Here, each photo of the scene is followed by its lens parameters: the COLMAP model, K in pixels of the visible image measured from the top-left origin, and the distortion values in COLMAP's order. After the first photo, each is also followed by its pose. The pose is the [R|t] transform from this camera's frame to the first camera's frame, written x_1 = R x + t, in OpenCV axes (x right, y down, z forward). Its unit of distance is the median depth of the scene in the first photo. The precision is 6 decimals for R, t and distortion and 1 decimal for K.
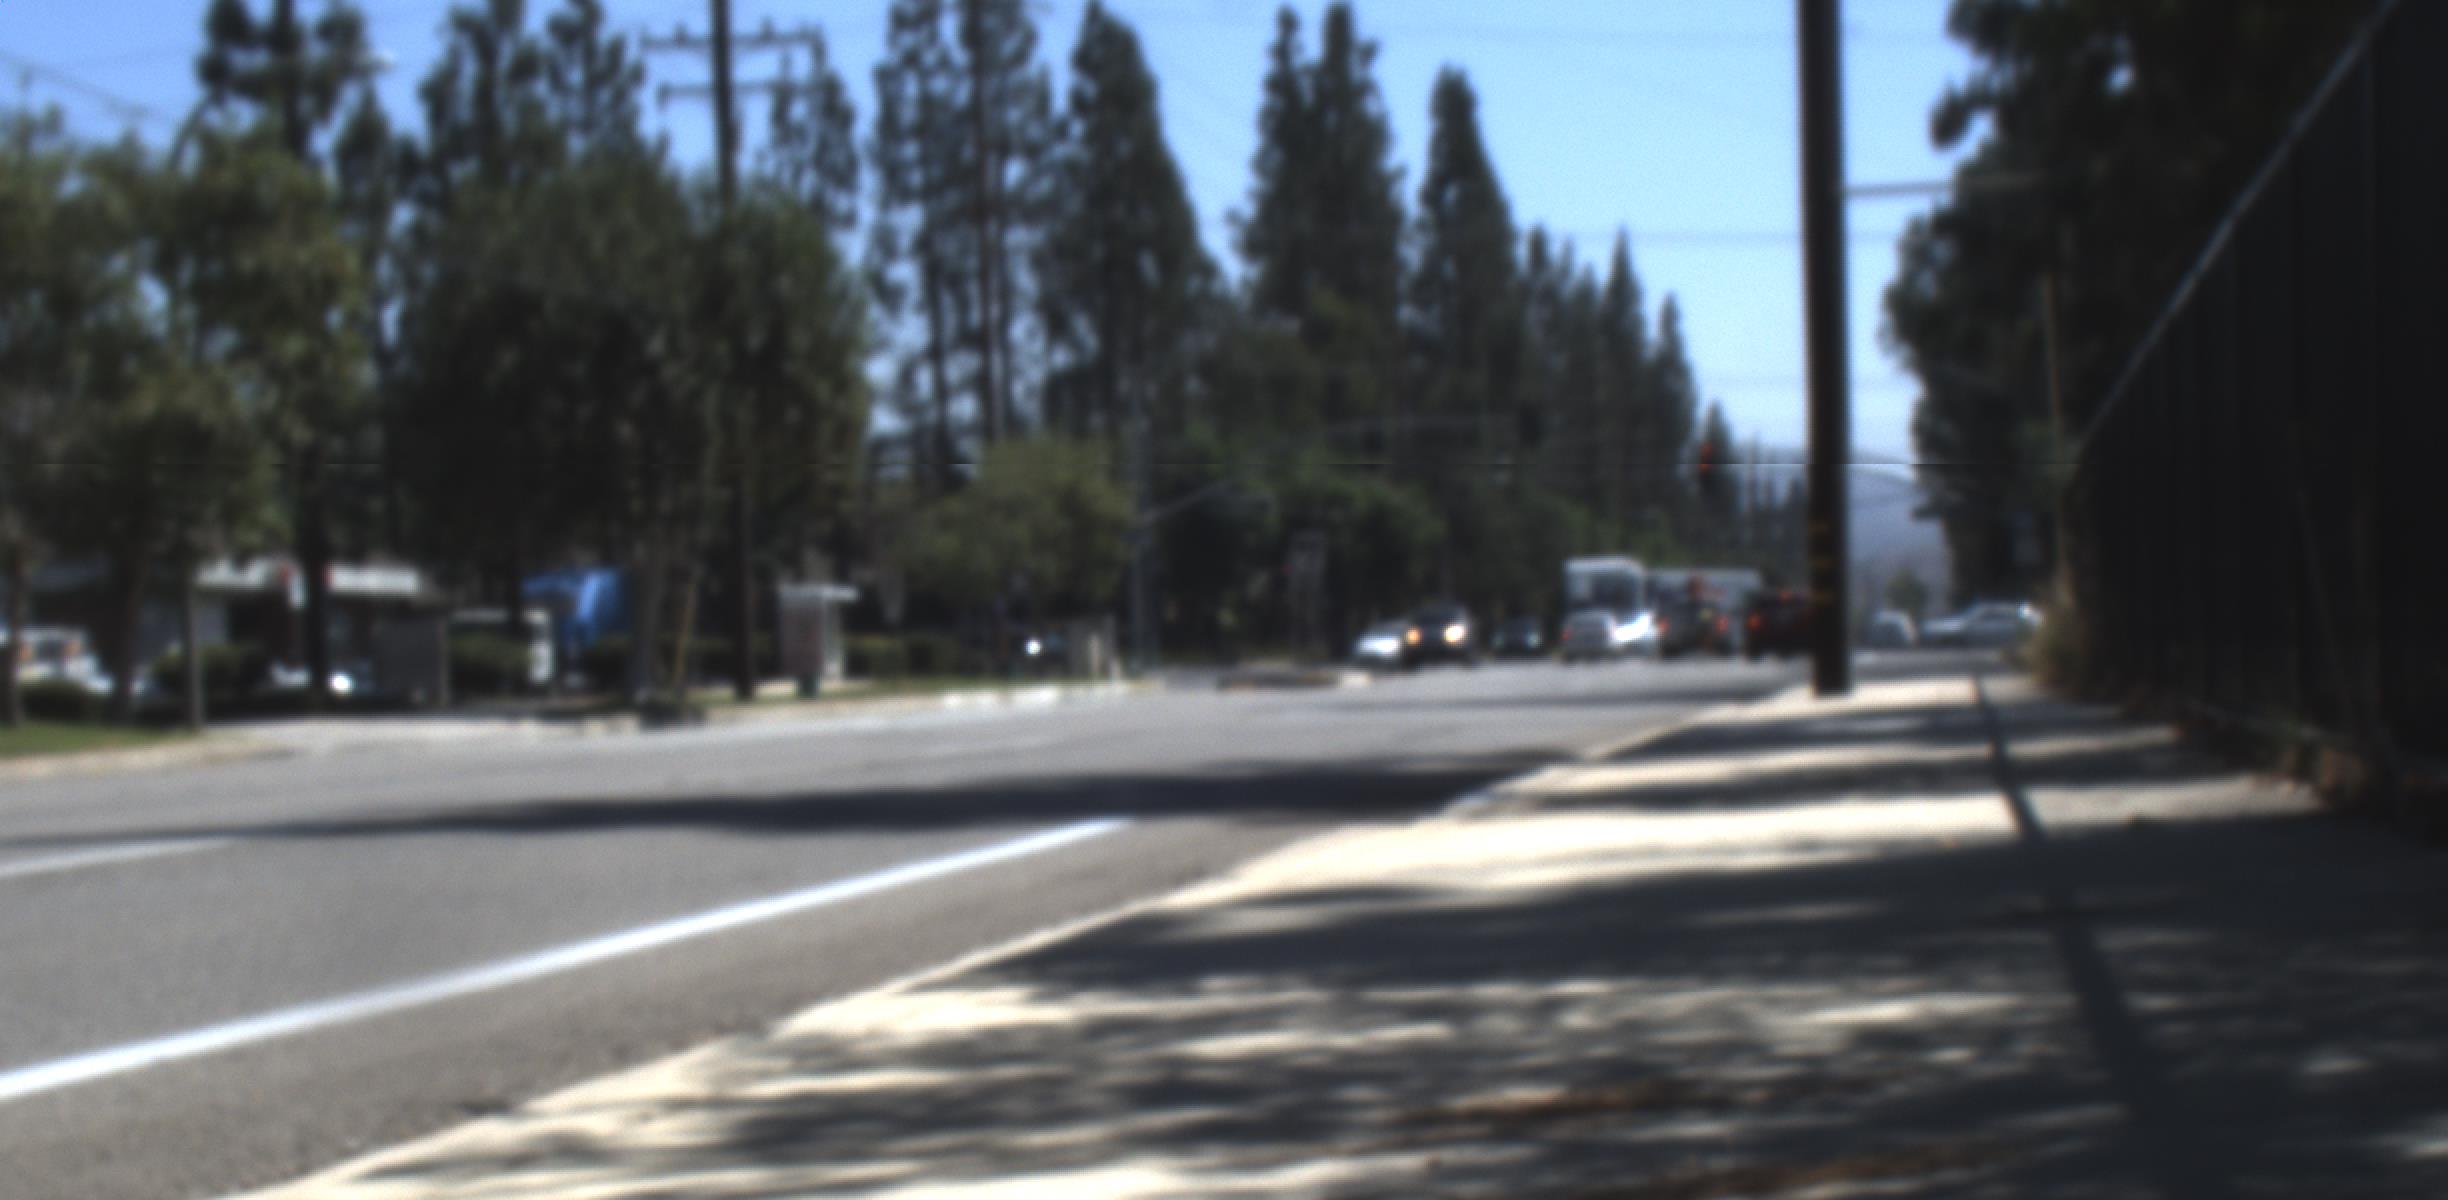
lens RADIAL K [[5229.2, 0, 1224.0], [0, 5229.2, 600.0], [0, 0, 1]] dist [-0.031469, -0.028329]
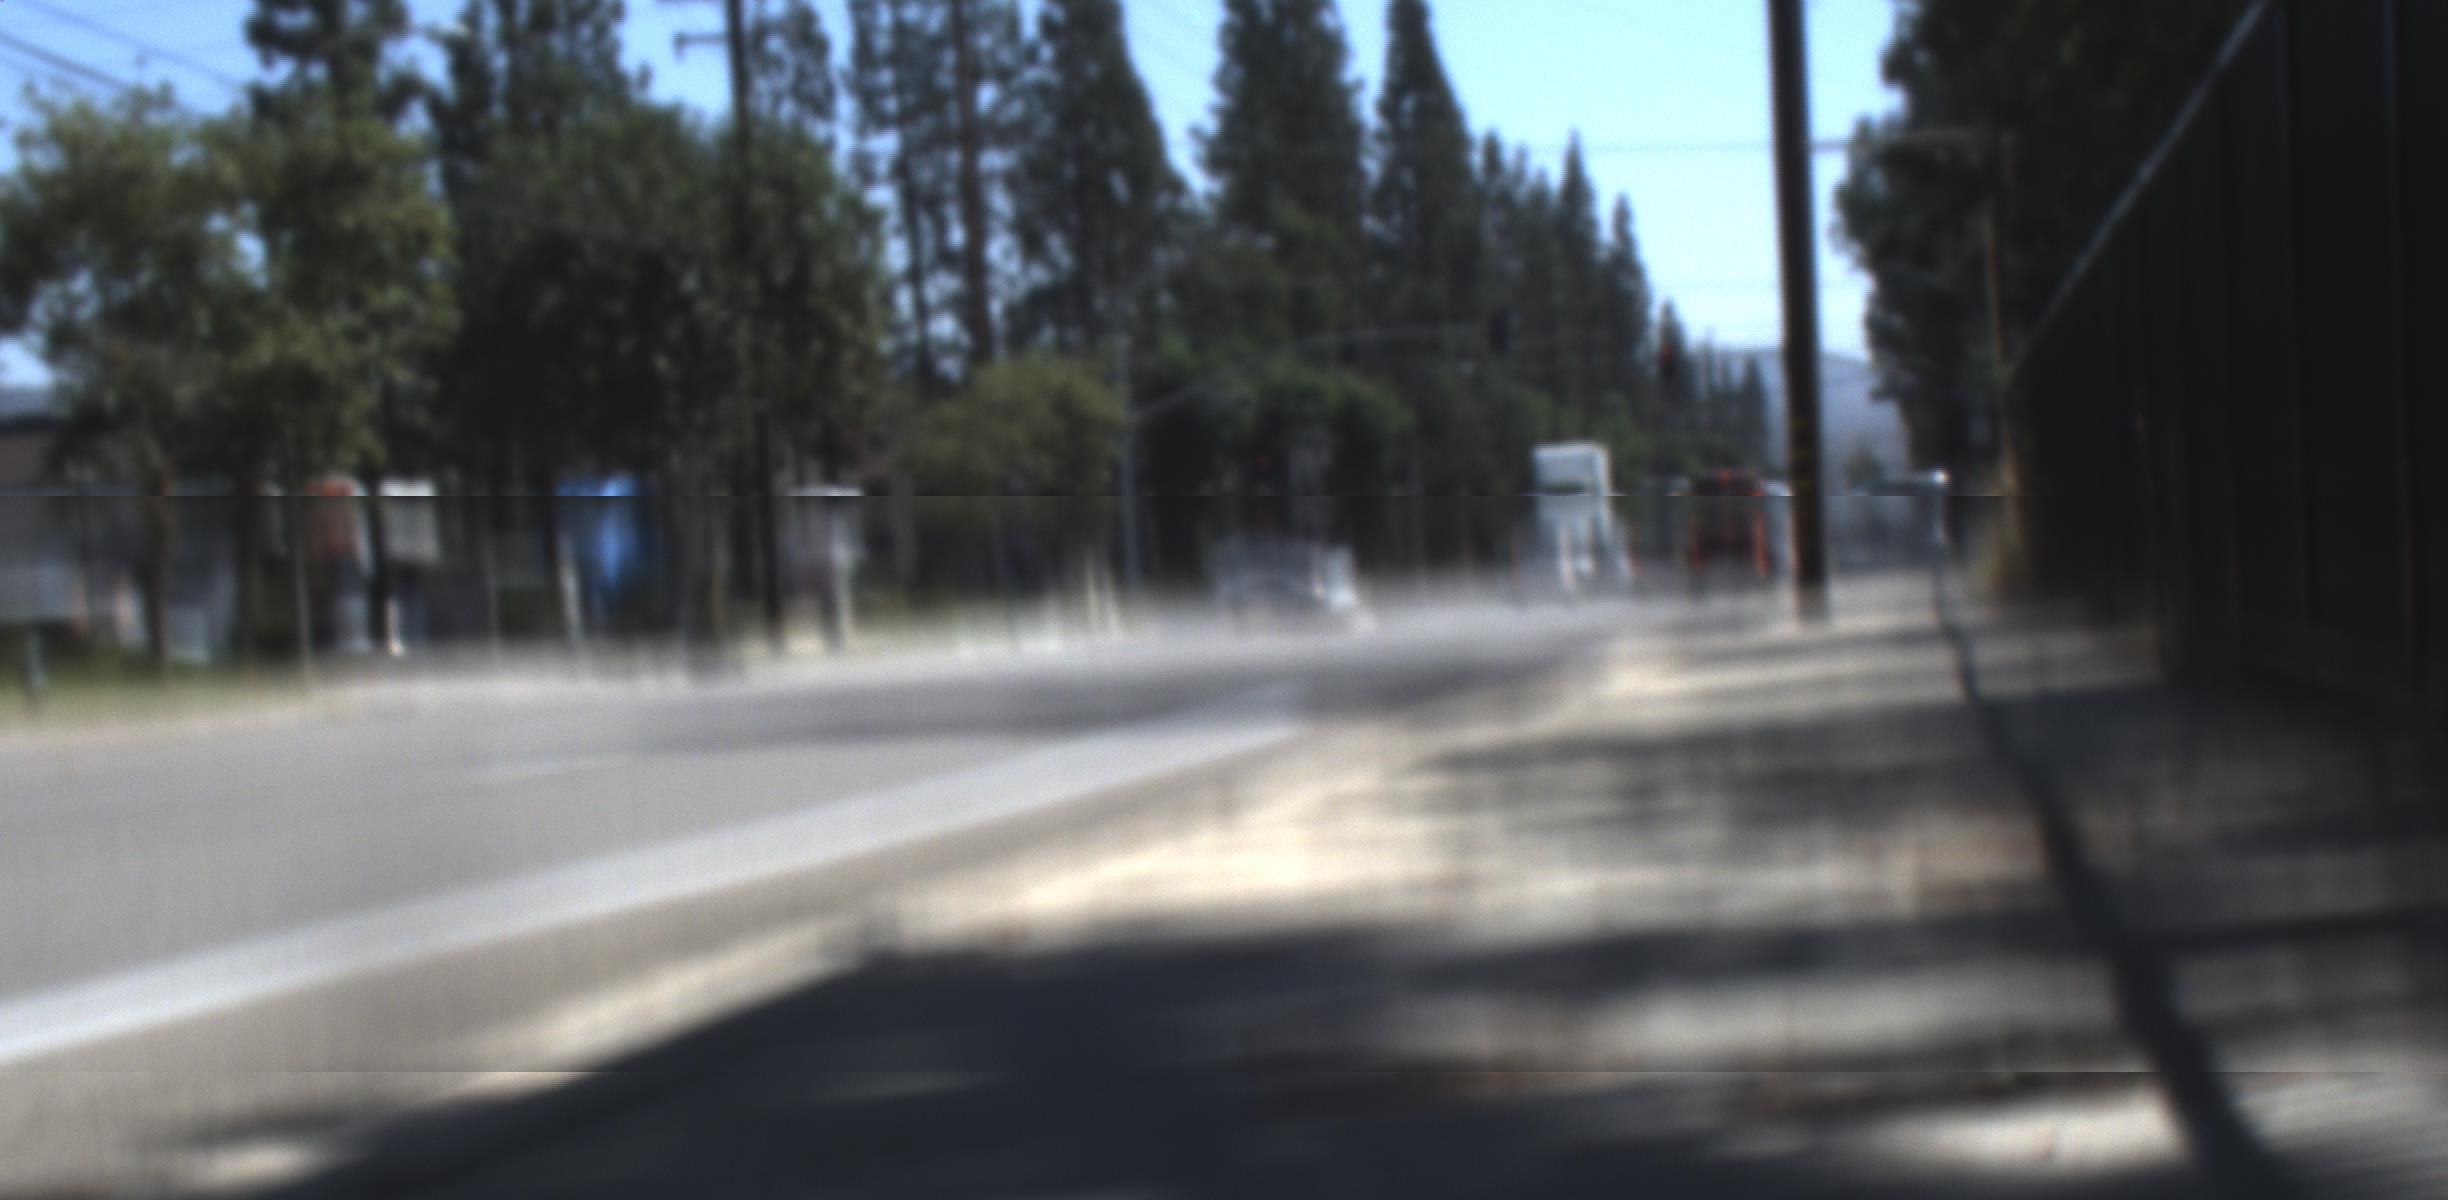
lens RADIAL K [[5229.2, 0, 1224.0], [0, 5229.2, 600.0], [0, 0, 1]] dist [-0.031469, -0.028329]
pose [[0.999708, -0.022763, 0.008151, -0.004142], [0.022614, 0.999584, 0.017919, -0.000229], [-0.008556, -0.017730, 0.999806, -0.029923]]
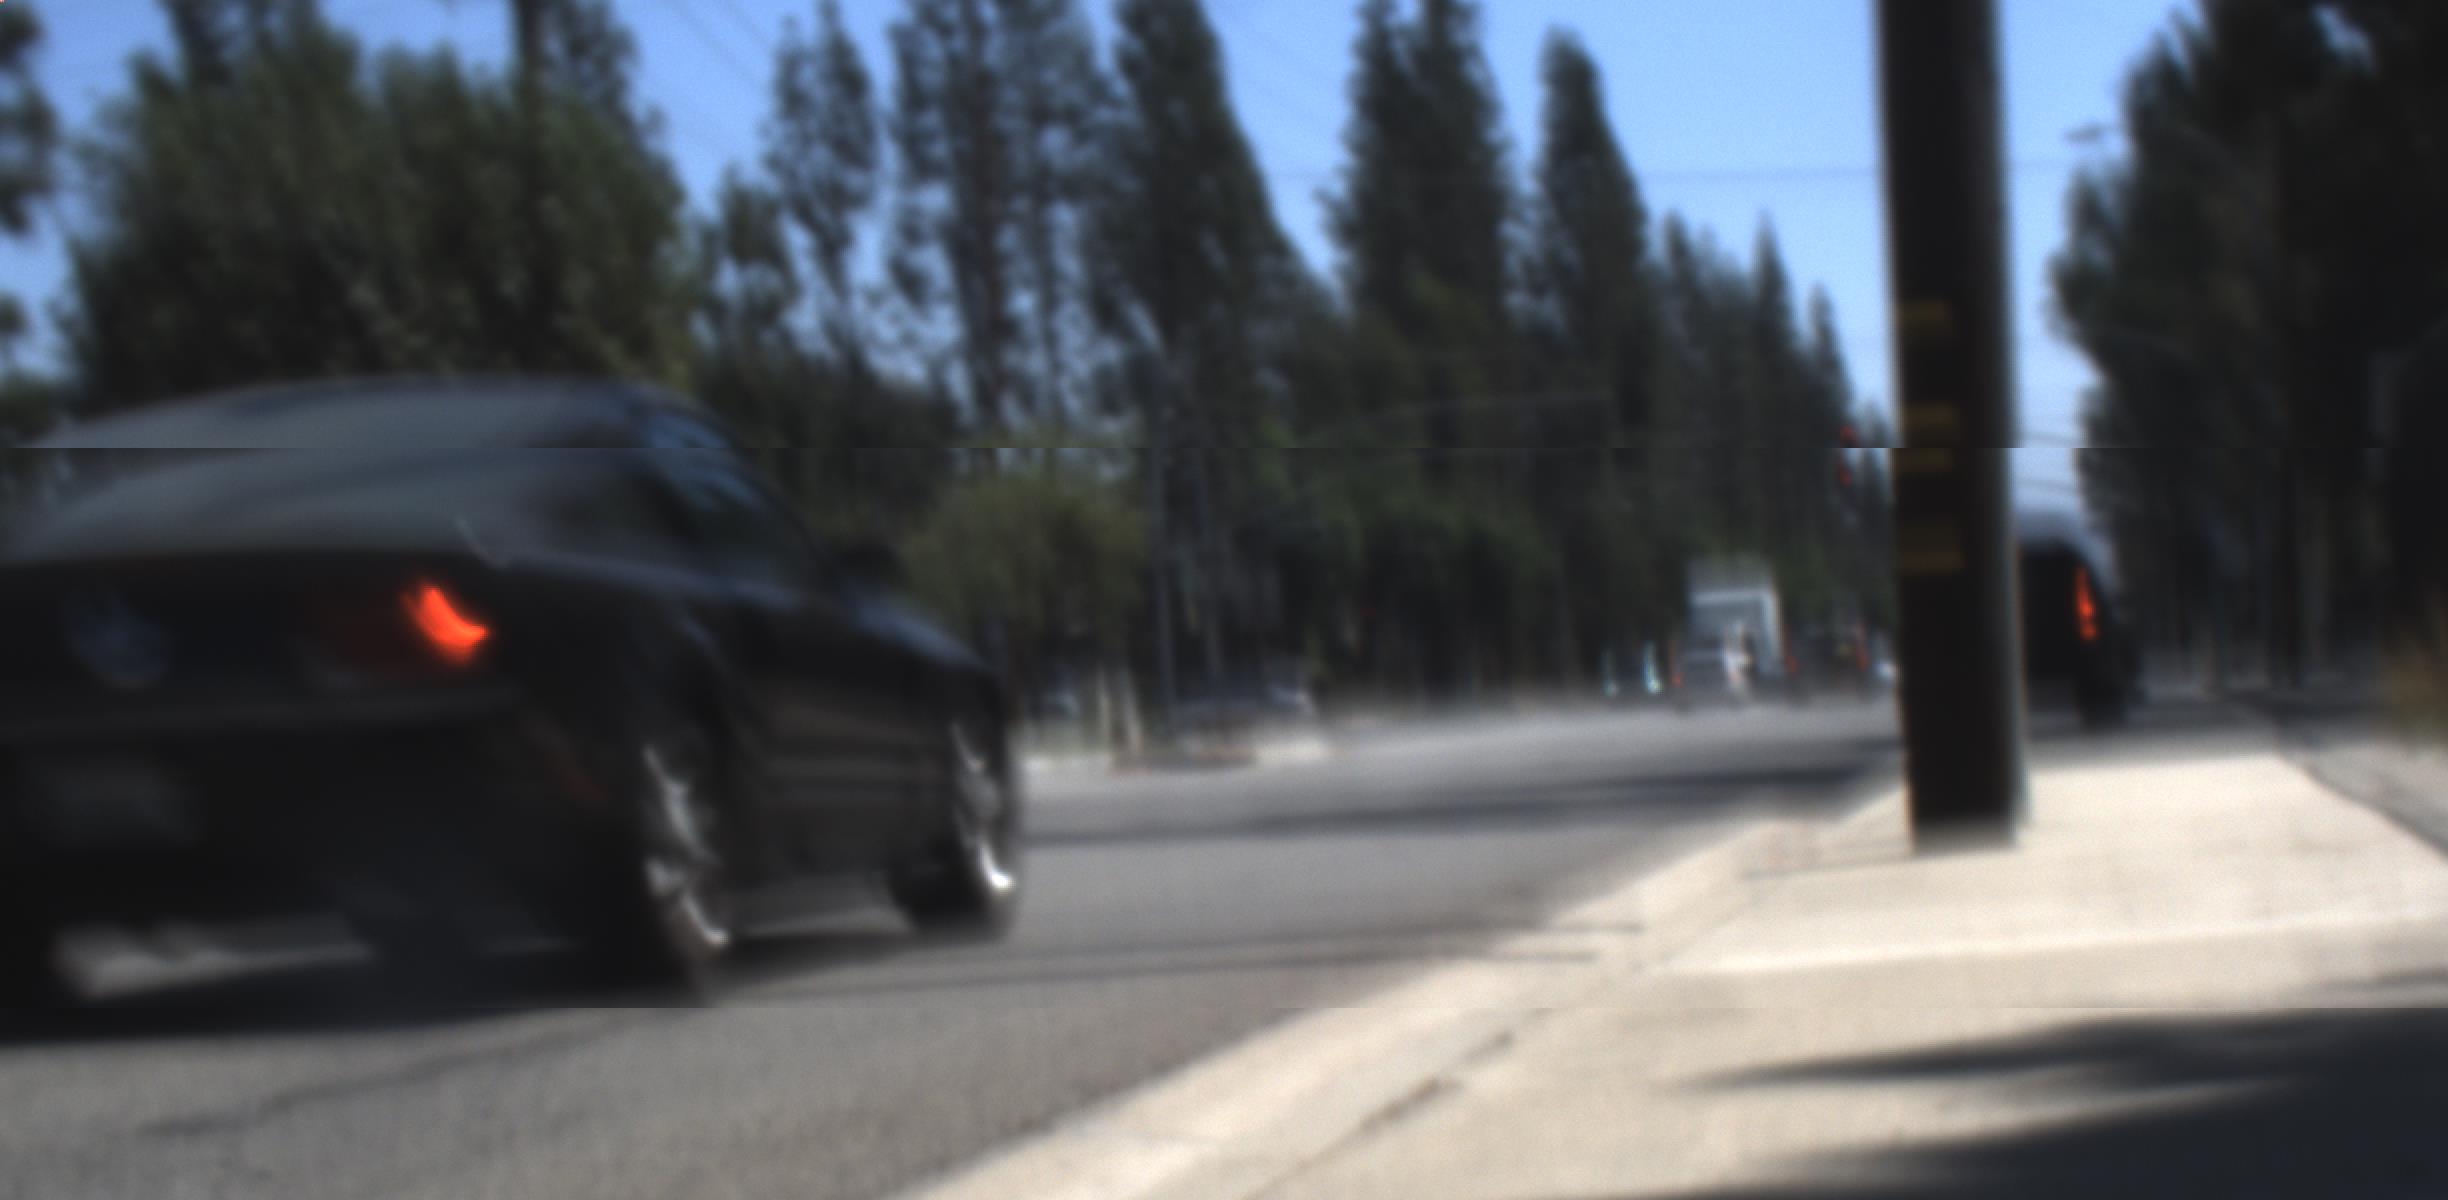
lens RADIAL K [[5239.3, 0, 1224.0], [0, 5239.3, 600.0], [0, 0, 1]] dist [-0.018757, 0.046375]
pose [[0.999171, -0.025995, -0.031317, 0.013918], [0.025854, 0.999654, -0.004893, 0.000239], [0.031433, 0.004079, 0.999498, 0.117807]]
